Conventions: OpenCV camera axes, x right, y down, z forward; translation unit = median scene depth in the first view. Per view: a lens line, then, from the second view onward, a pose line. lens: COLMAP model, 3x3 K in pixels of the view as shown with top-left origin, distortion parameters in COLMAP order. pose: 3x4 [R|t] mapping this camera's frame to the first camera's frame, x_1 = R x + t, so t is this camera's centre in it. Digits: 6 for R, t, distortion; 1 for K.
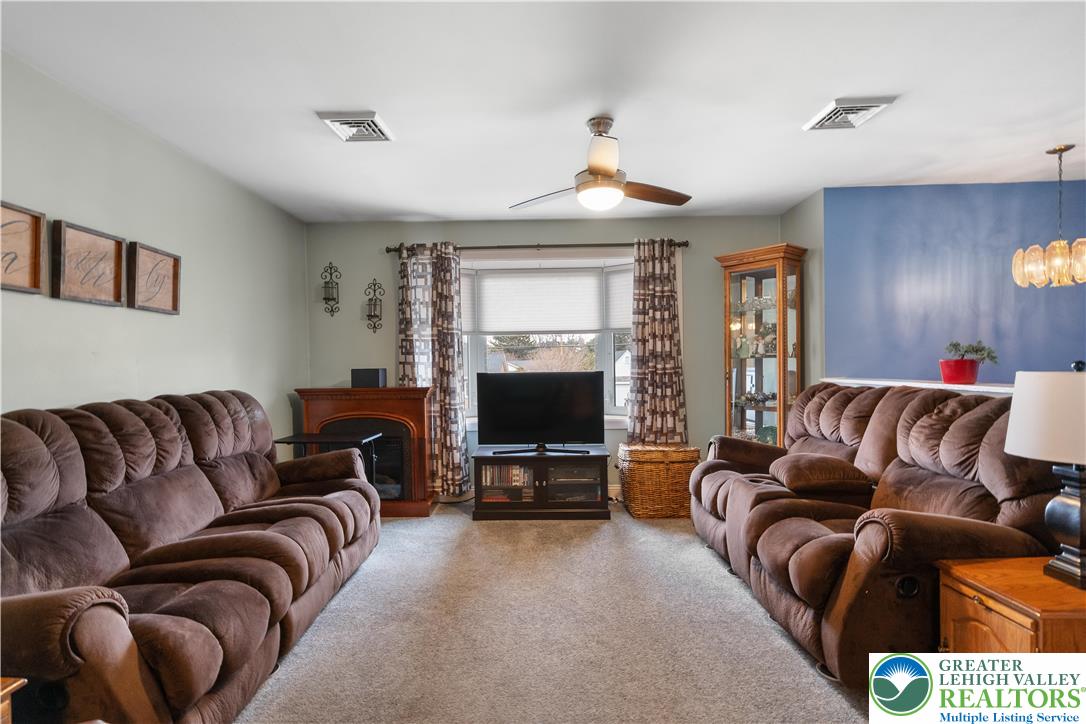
lens RADIAL K [[525.7, 0, 532.0], [0, 525.7, 366.1], [0, 0, 1]] dist [0.000830, 0.000619]
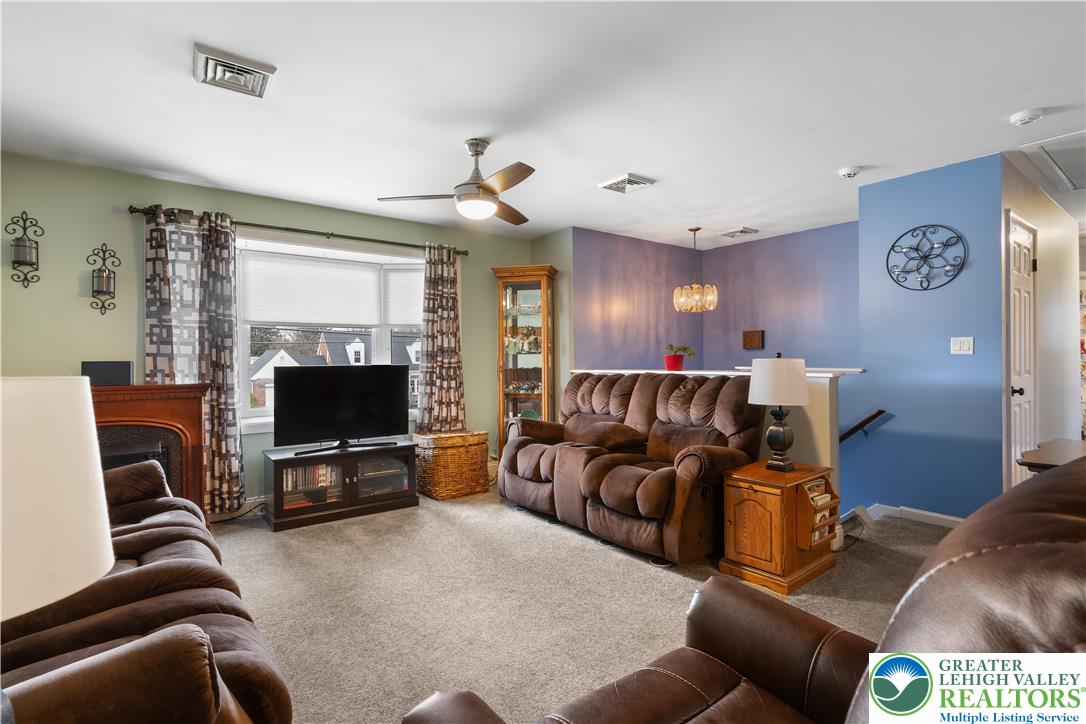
lens RADIAL K [[525.1, 0, 537.9], [0, 525.1, 353.2], [0, 0, 1]] dist [-0.000881, -0.000132]
pose [[0.783081, 0.015322, 0.621732, -0.304469], [0.001652, 0.999642, -0.026716, 0.014960], [-0.621918, 0.021948, 0.782775, 0.021944]]
